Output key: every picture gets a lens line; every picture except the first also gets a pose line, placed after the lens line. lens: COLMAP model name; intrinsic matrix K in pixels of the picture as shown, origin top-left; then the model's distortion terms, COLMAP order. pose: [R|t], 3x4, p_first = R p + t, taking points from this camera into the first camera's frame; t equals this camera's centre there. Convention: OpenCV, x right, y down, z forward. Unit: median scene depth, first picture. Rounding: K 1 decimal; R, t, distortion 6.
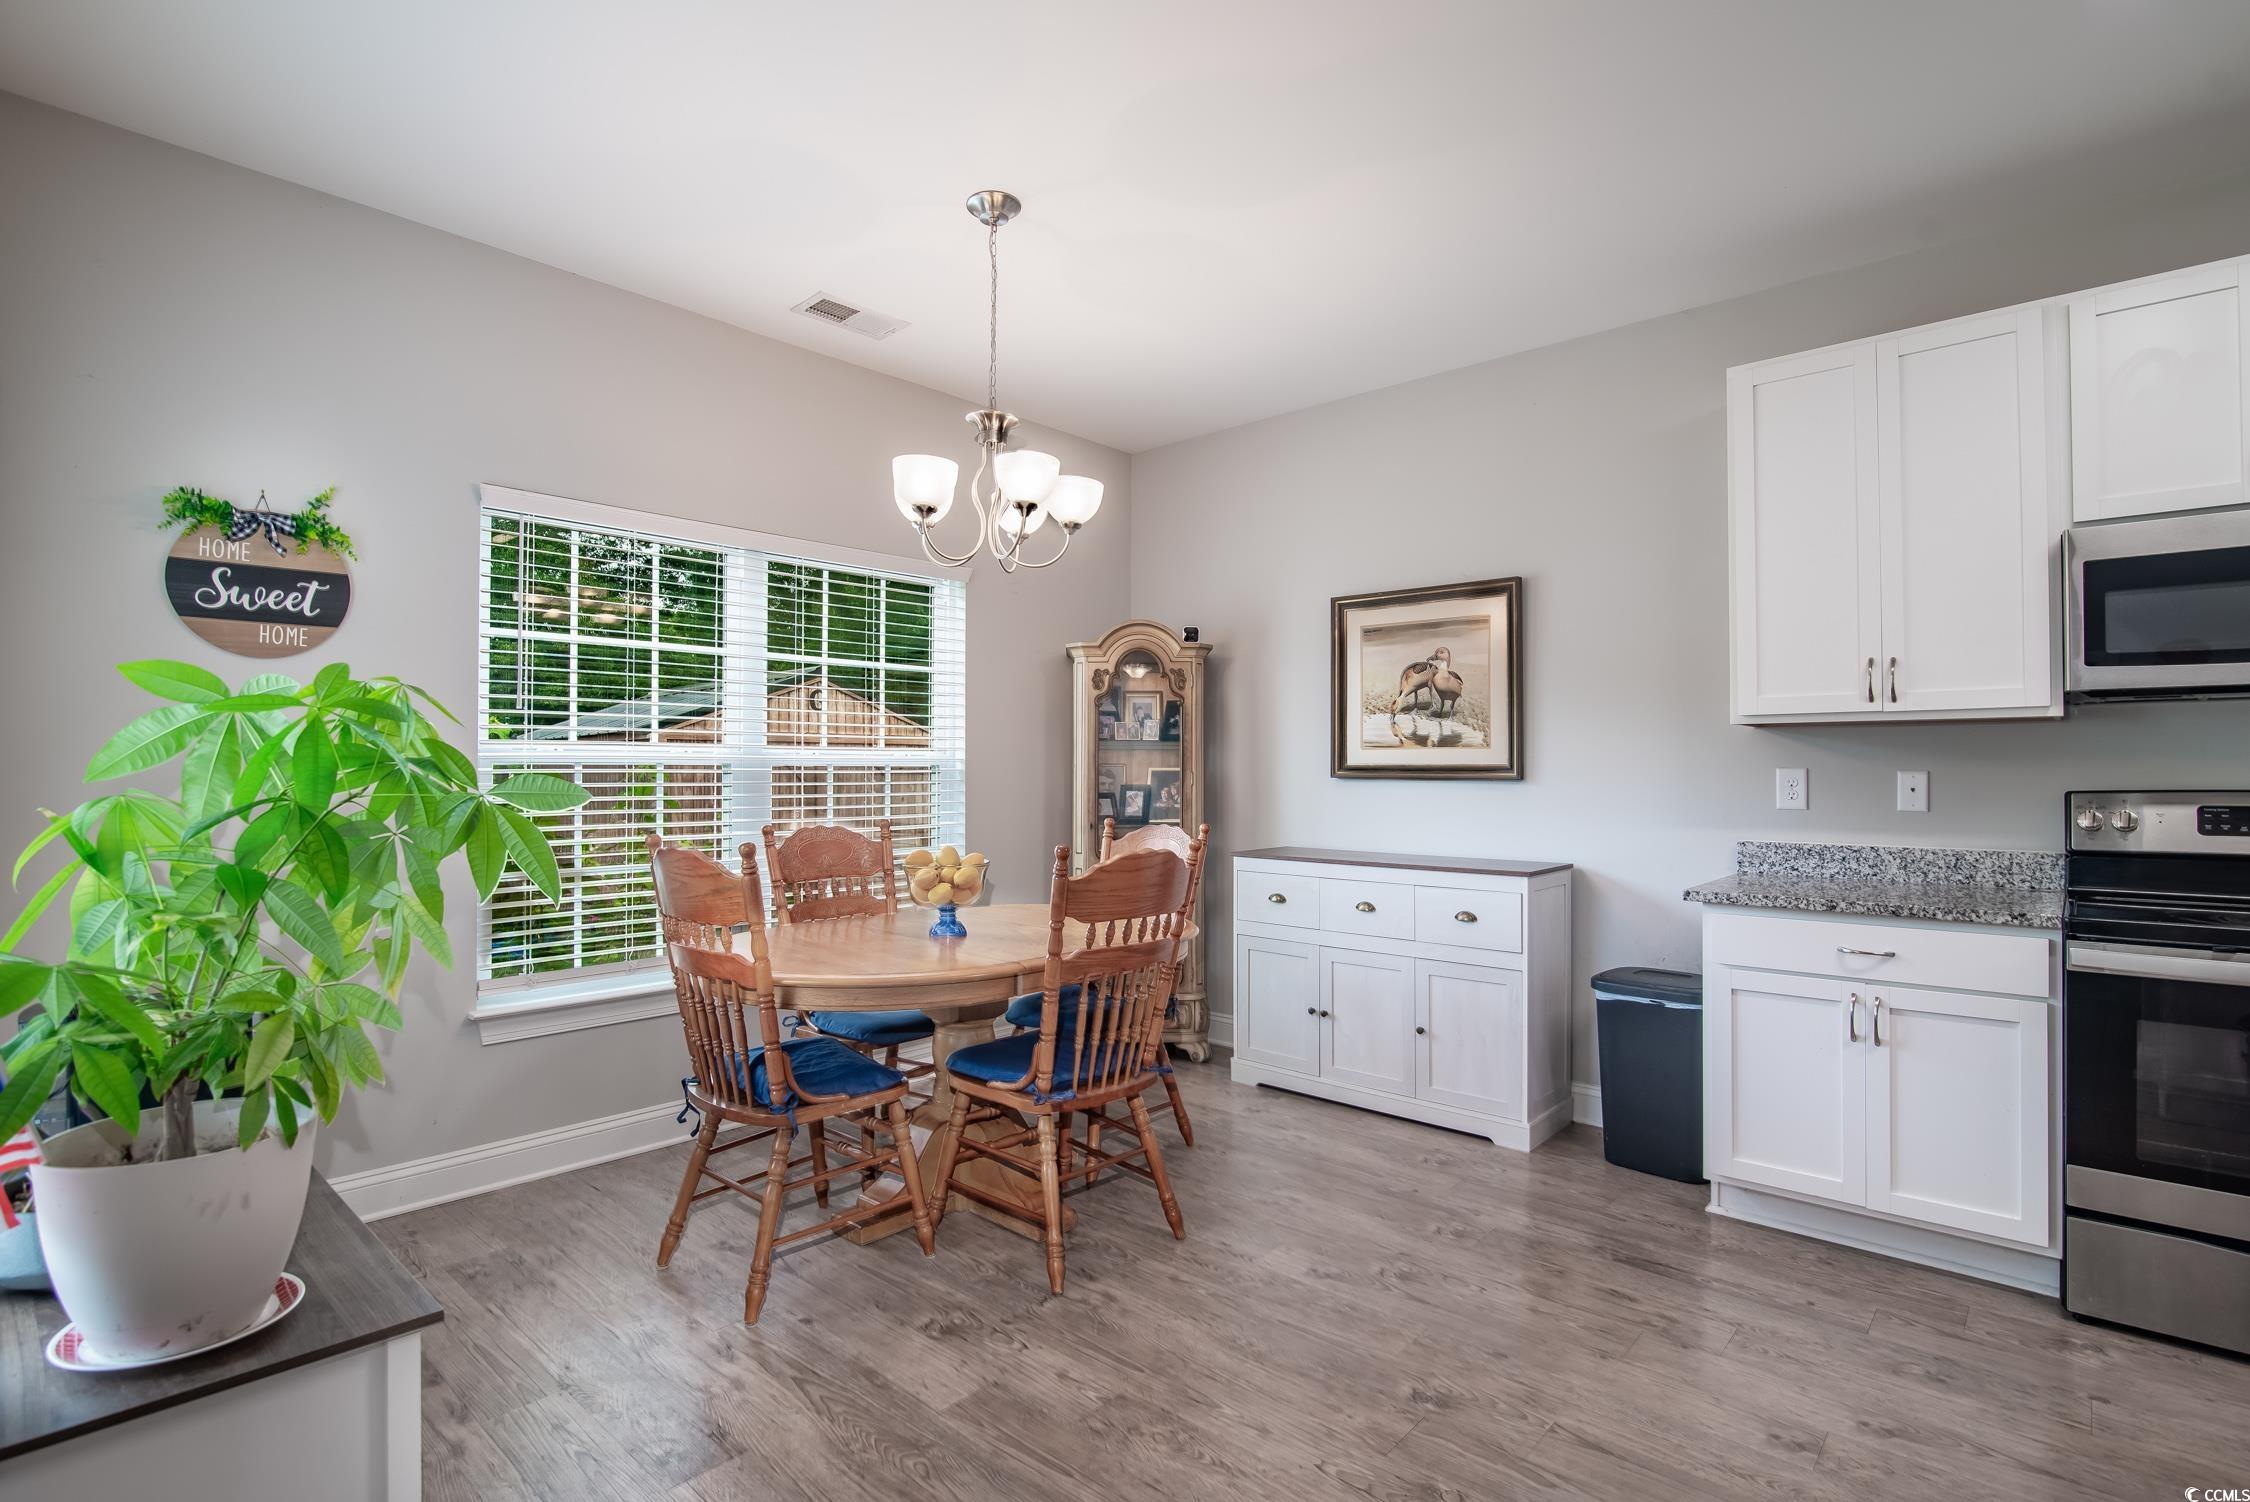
lens RADIAL K [[1046.7, 0, 1182.3], [0, 1046.7, 762.9], [0, 0, 1]] dist [-0.019538, 0.000245]
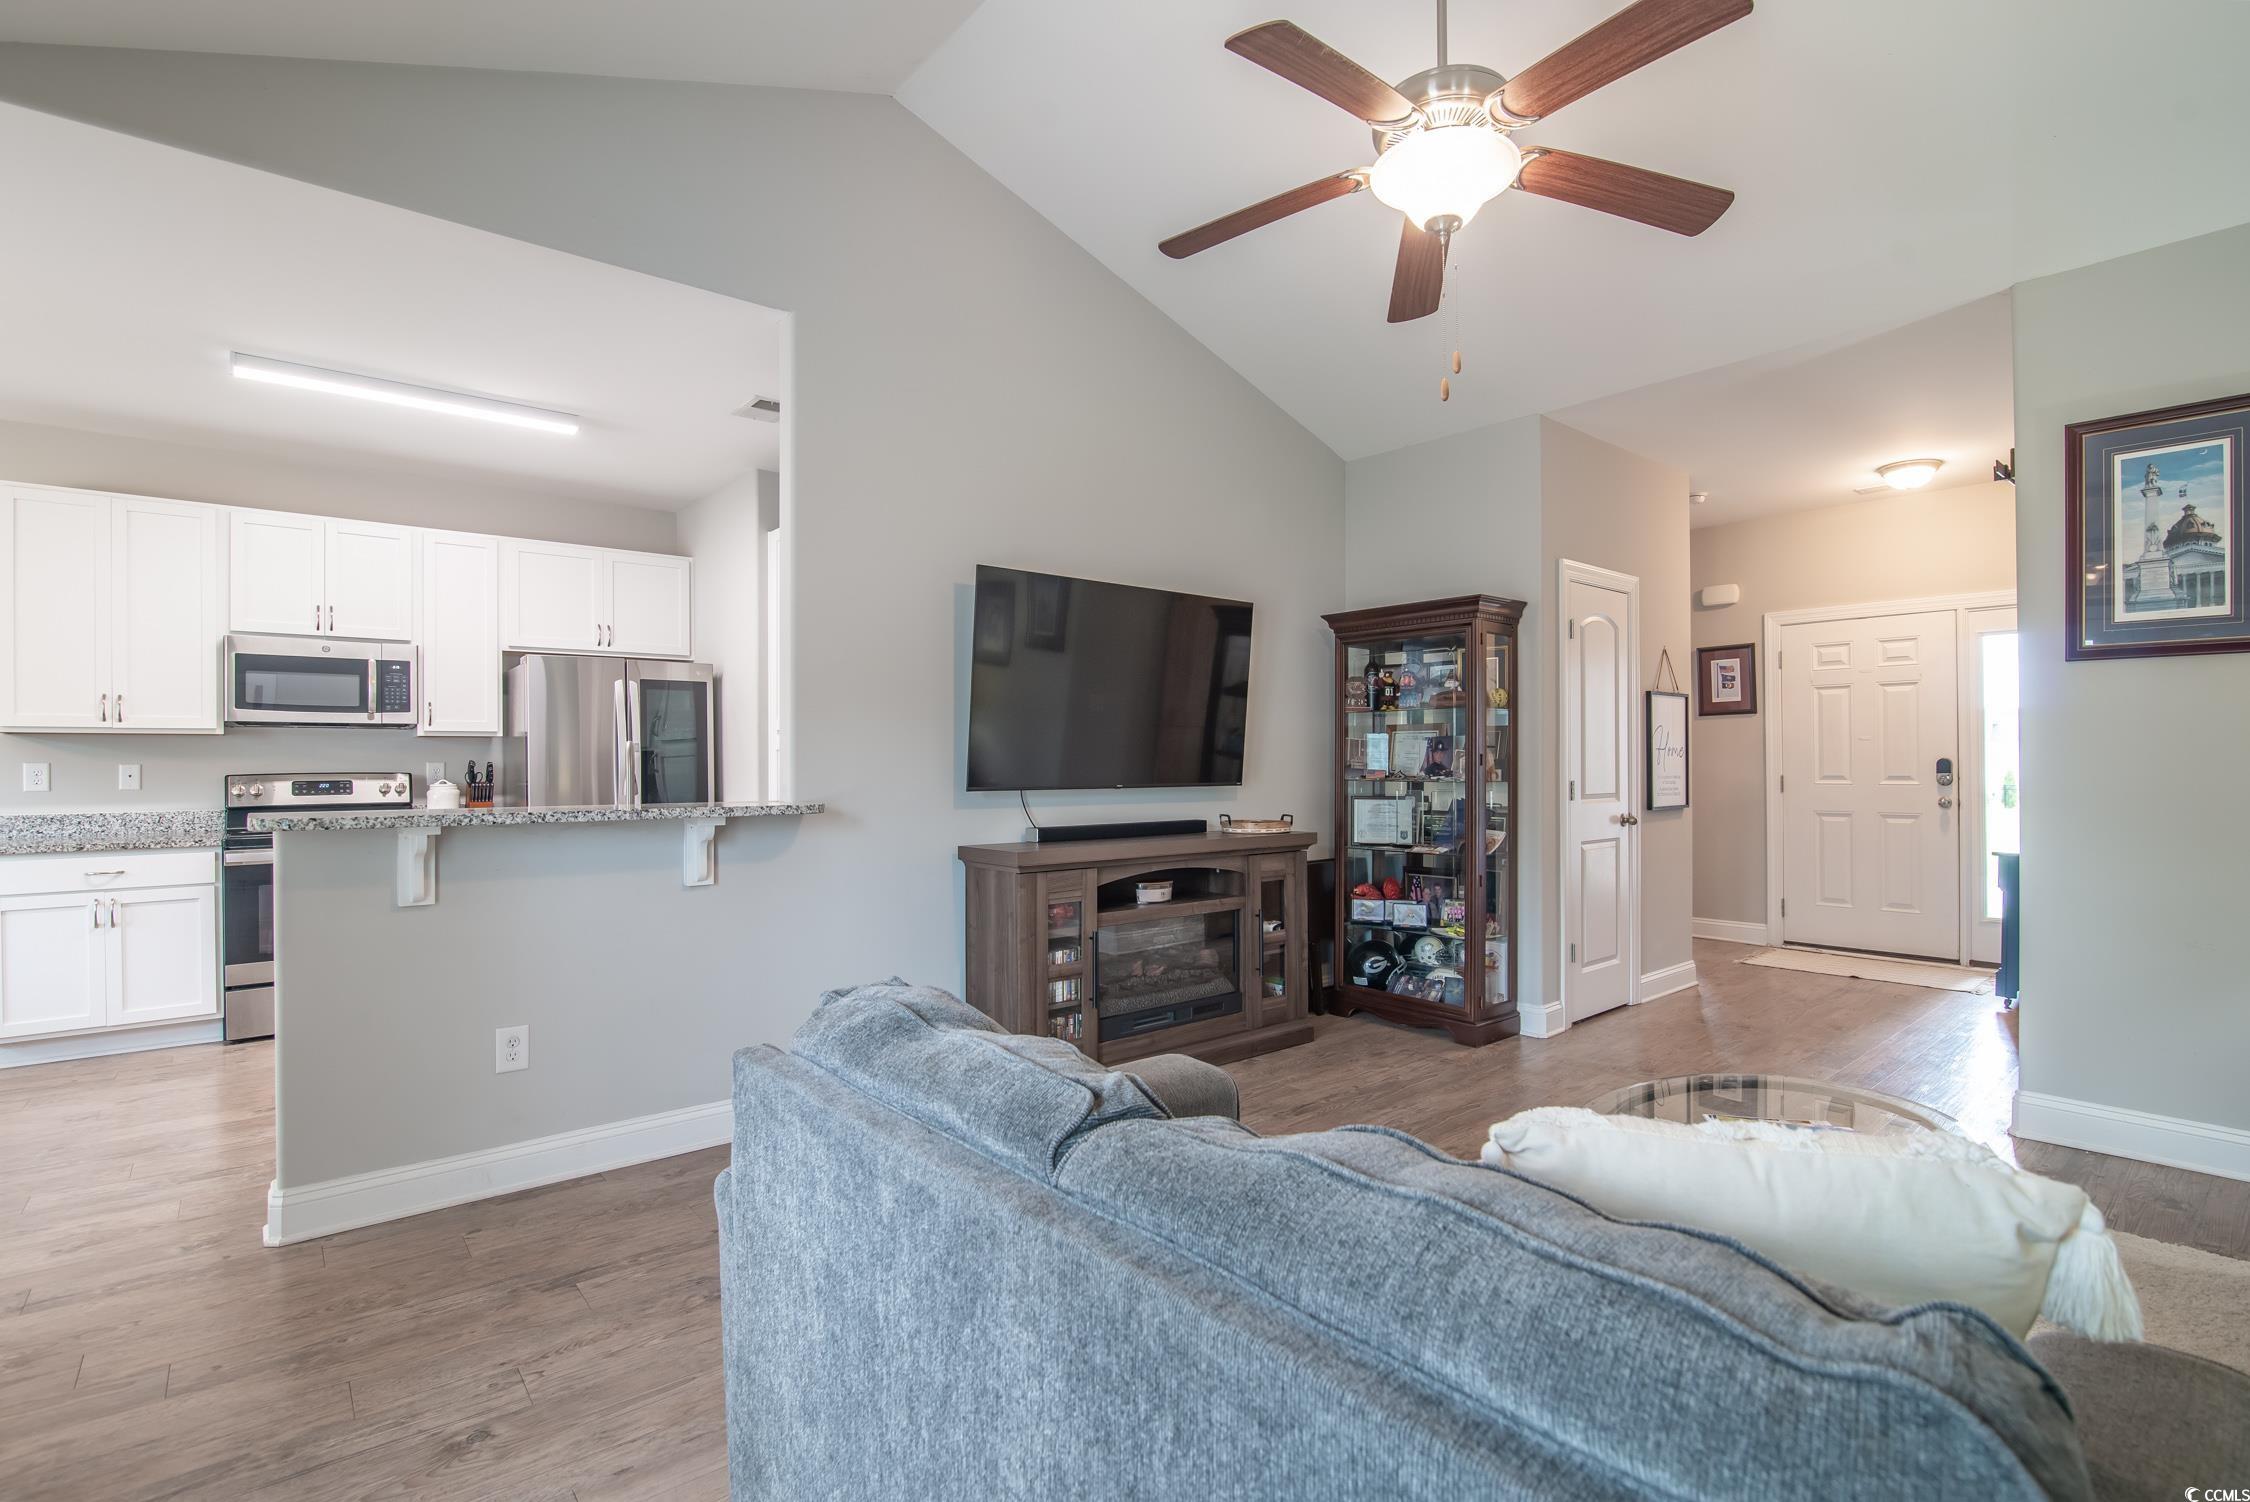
lens RADIAL K [[1046.7, 0, 1113.7], [0, 1046.7, 756.8], [0, 0, 1]] dist [-0.019538, 0.000245]
pose [[0.162921, 0.000919, 0.986639, -0.432629], [-0.004095, 0.999992, -0.000255, -0.006607], [-0.986631, -0.003999, 0.162923, -0.532829]]
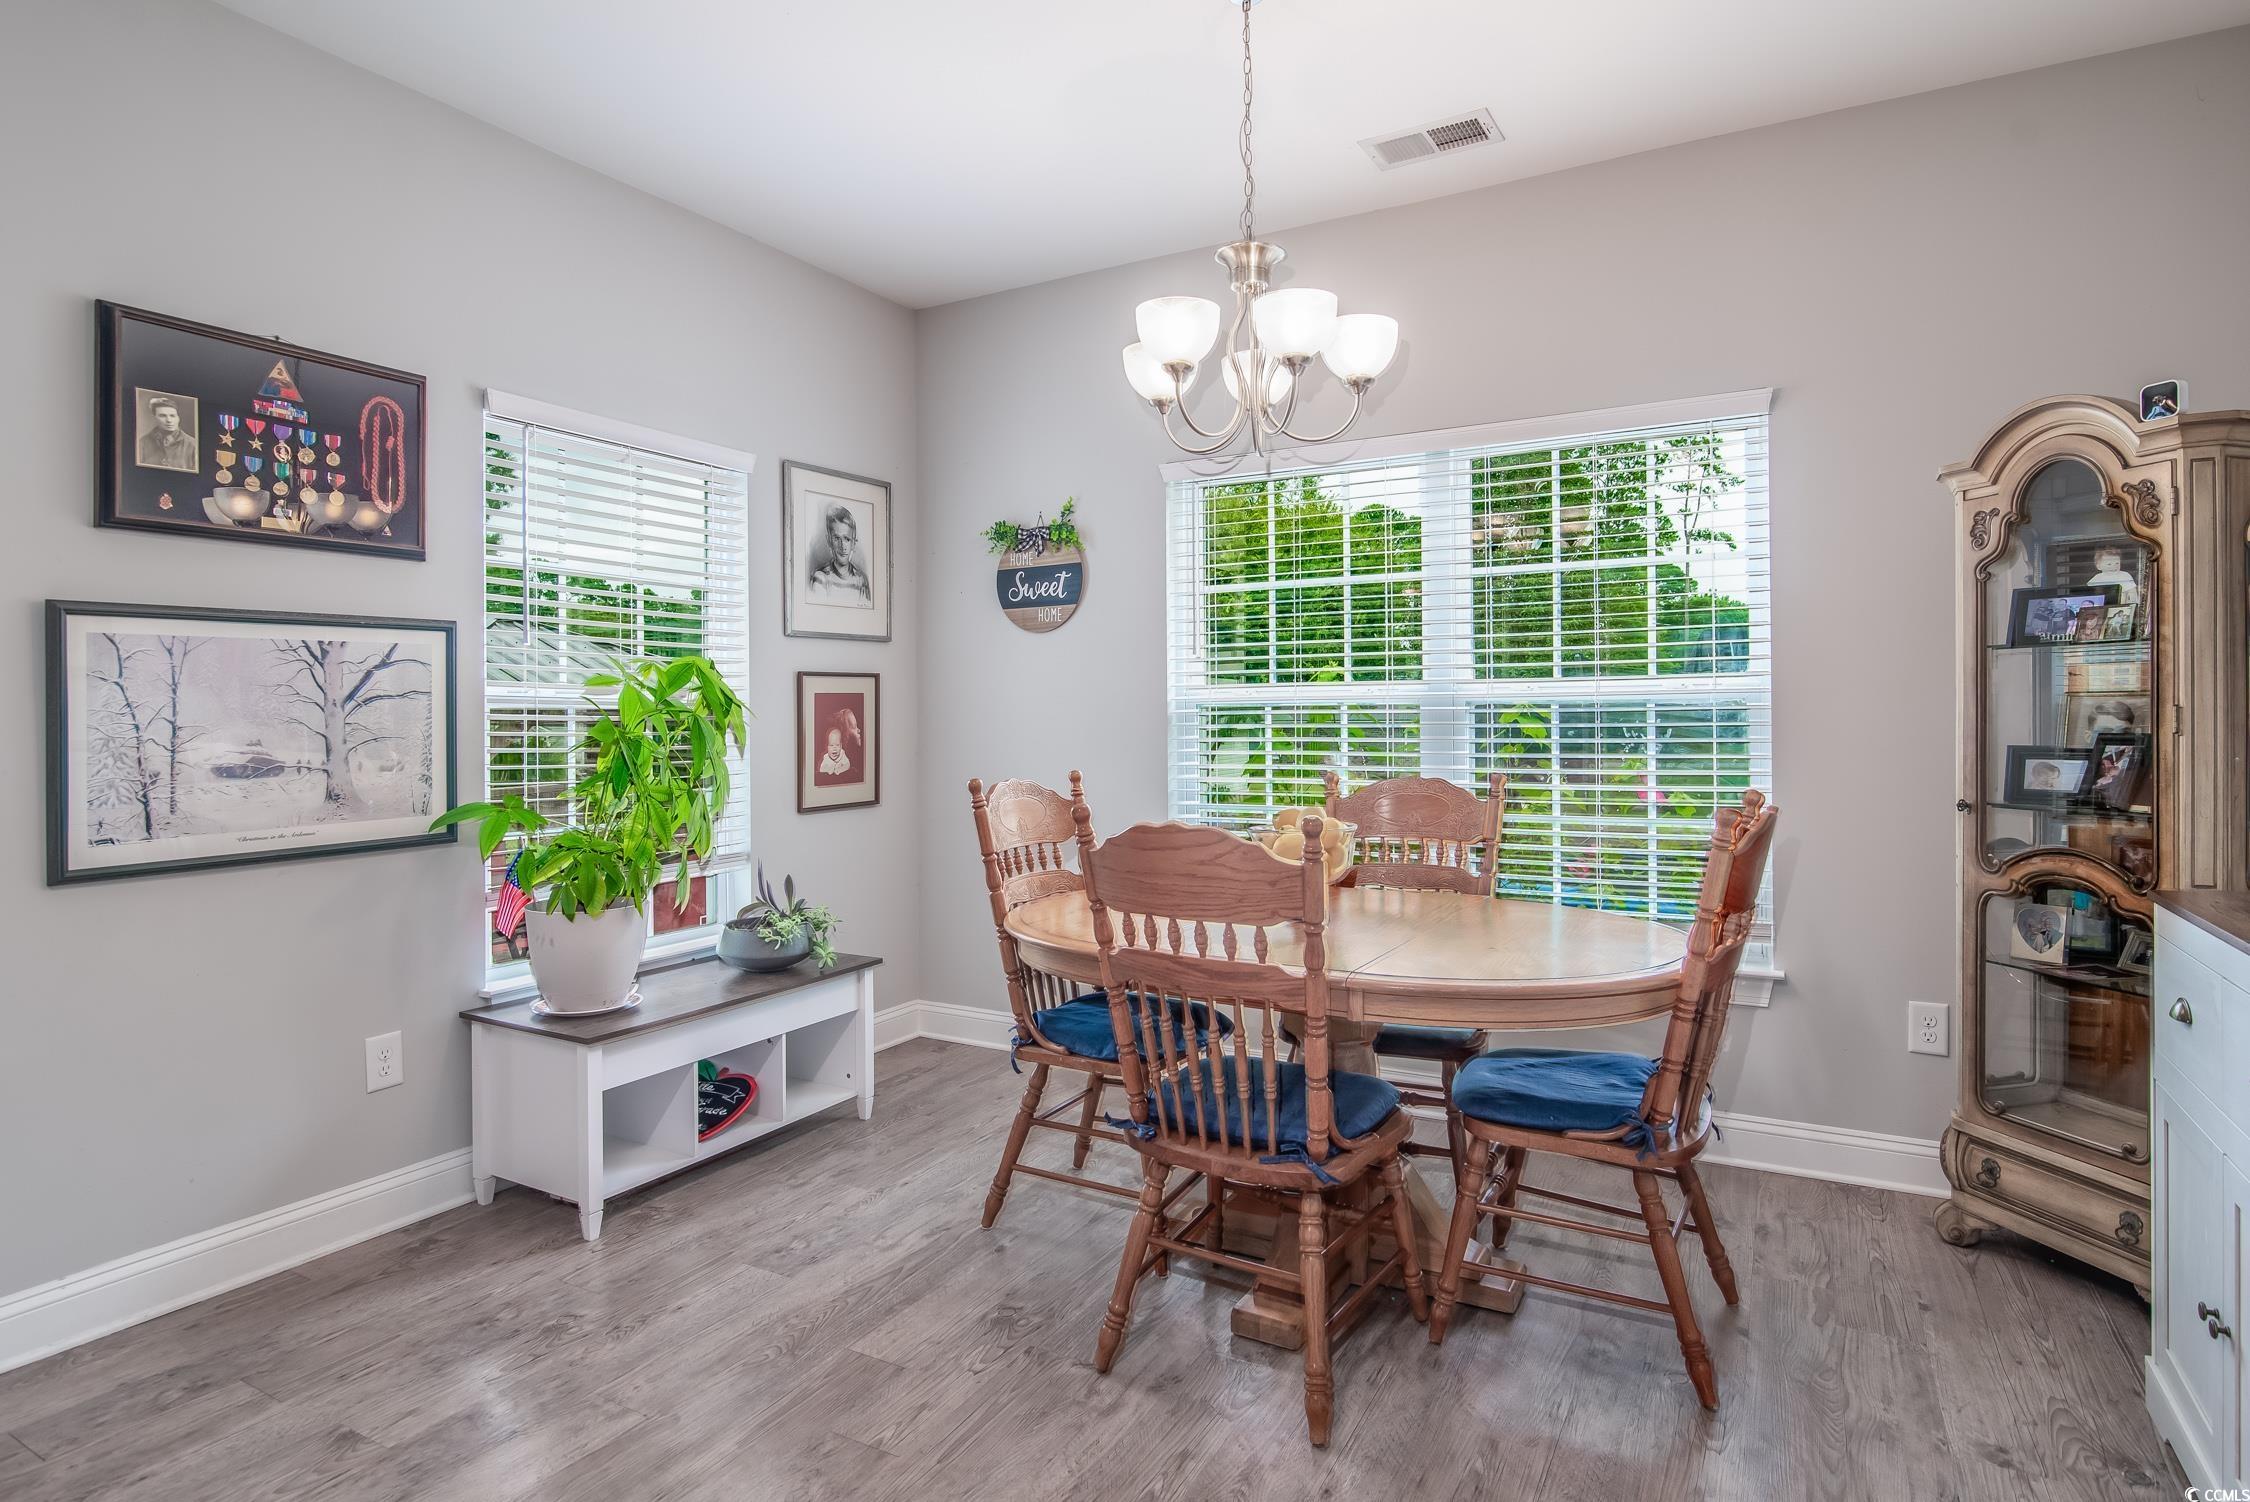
lens RADIAL K [[1190.0, 0, 1135.1], [0, 1190.0, 728.3], [0, 0, 1]] dist [-0.026574, 0.000387]
pose [[0.215172, 0.008758, -0.976537, 0.759109], [0.015844, 0.999797, 0.012458, 0.010413], [0.976448, -0.018153, 0.214989, 0.837012]]
